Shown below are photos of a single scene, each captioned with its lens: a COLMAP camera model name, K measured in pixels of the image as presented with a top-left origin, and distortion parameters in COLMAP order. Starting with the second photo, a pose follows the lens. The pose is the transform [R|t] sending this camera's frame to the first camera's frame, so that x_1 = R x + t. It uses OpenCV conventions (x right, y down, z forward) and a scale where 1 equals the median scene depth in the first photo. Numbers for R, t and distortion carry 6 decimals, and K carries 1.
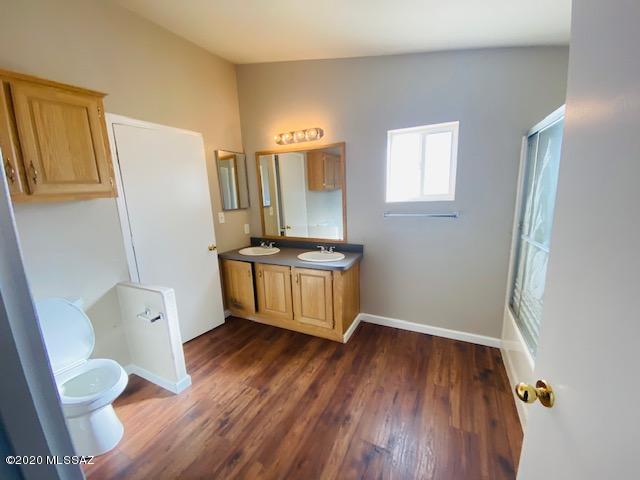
lens RADIAL K [[260.4, 0, 321.6], [0, 260.4, 235.8], [0, 0, 1]] dist [0.005464, -0.012867]
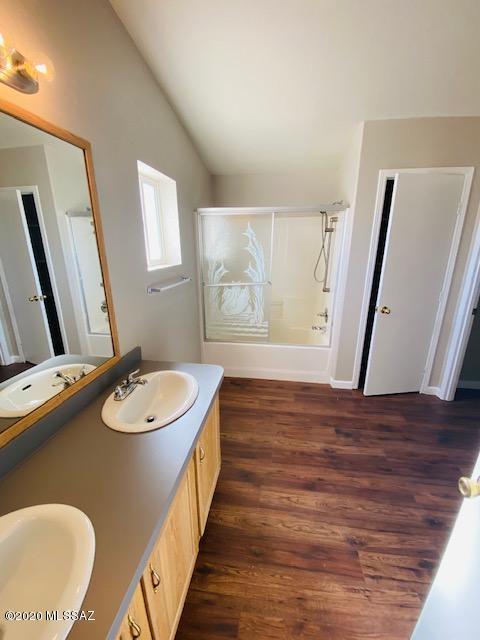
lens RADIAL K [[260.4, 0, 239.4], [0, 260.4, 319.8], [0, 0, 1]] dist [0.005464, -0.012867]
pose [[-0.297104, -0.242947, 0.923421, -0.641677], [0.185276, 0.934041, 0.305352, -0.238322], [-0.936697, 0.261809, -0.232495, 1.328874]]
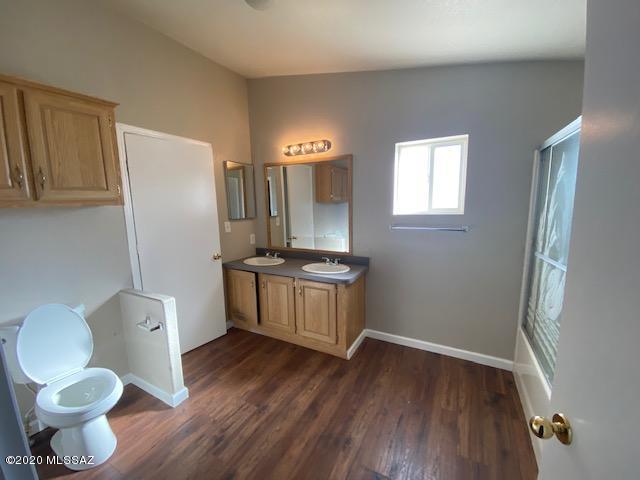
lens RADIAL K [[260.4, 0, 321.9], [0, 260.4, 236.5], [0, 0, 1]] dist [0.005464, -0.012867]
pose [[0.999288, 0.022577, -0.030223, 0.014089], [-0.023832, 0.998840, -0.041832, -0.000638], [0.029243, 0.042522, 0.998667, 0.020914]]
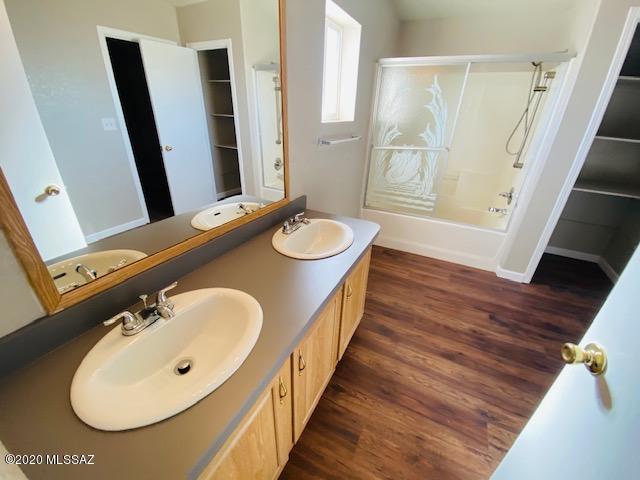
lens RADIAL K [[260.4, 0, 318.7], [0, 260.4, 241.2], [0, 0, 1]] dist [0.005464, -0.012867]
pose [[0.025187, -0.420171, 0.907095, -0.683654], [0.152732, 0.898348, 0.411879, -0.180812], [-0.987947, 0.128168, 0.086800, 1.356626]]
